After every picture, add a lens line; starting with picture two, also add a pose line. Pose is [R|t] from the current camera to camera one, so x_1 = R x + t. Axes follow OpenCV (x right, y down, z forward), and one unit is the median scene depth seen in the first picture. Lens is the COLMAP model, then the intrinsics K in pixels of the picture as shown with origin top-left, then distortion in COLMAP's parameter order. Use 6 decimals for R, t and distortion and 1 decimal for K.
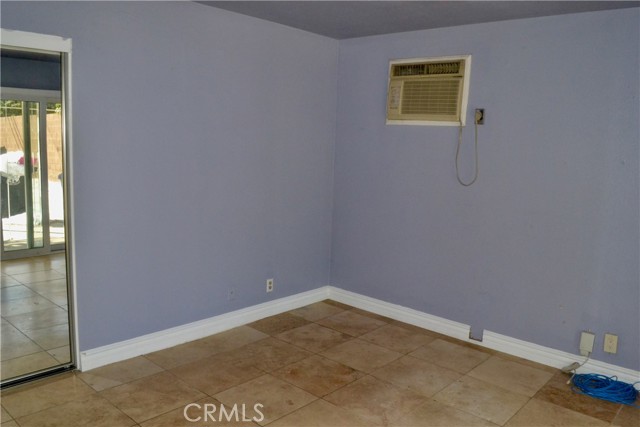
lens RADIAL K [[517.9, 0, 320.1], [0, 517.9, 212.6], [0, 0, 1]] dist [-0.080684, 0.014837]
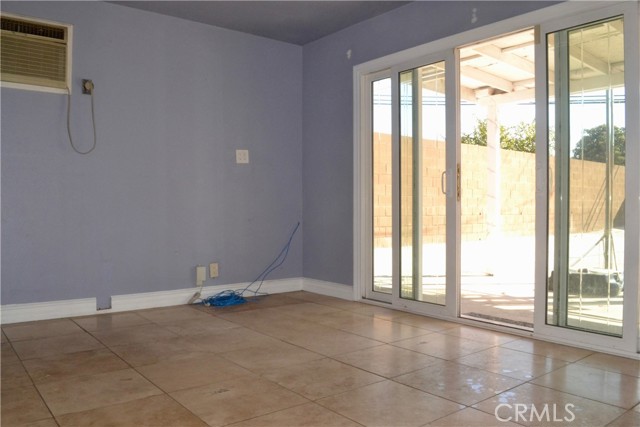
lens RADIAL K [[517.9, 0, 320.8], [0, 517.9, 215.0], [0, 0, 1]] dist [-0.080684, 0.014837]
pose [[0.172054, -0.052220, 0.983702, -0.680863], [0.142318, 0.989435, 0.027632, 0.114079], [-0.974753, 0.135245, 0.177668, 0.444504]]
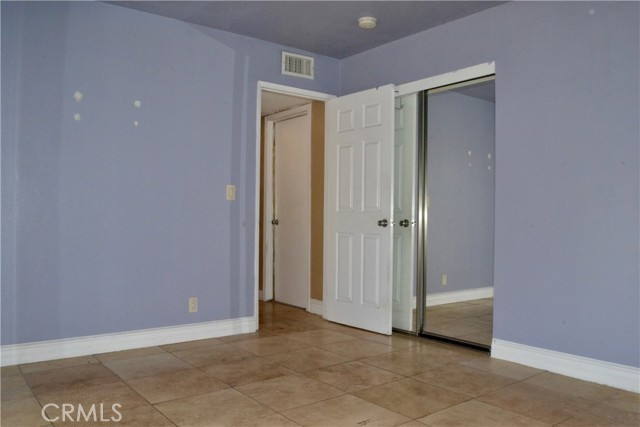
lens RADIAL K [[517.9, 0, 320.3], [0, 517.9, 214.0], [0, 0, 1]] dist [-0.080684, 0.014837]
pose [[-0.182805, -0.053073, -0.981716, 0.633730], [-0.153420, 0.987849, -0.024837, 0.089191], [0.971105, 0.146074, -0.188726, 0.750158]]
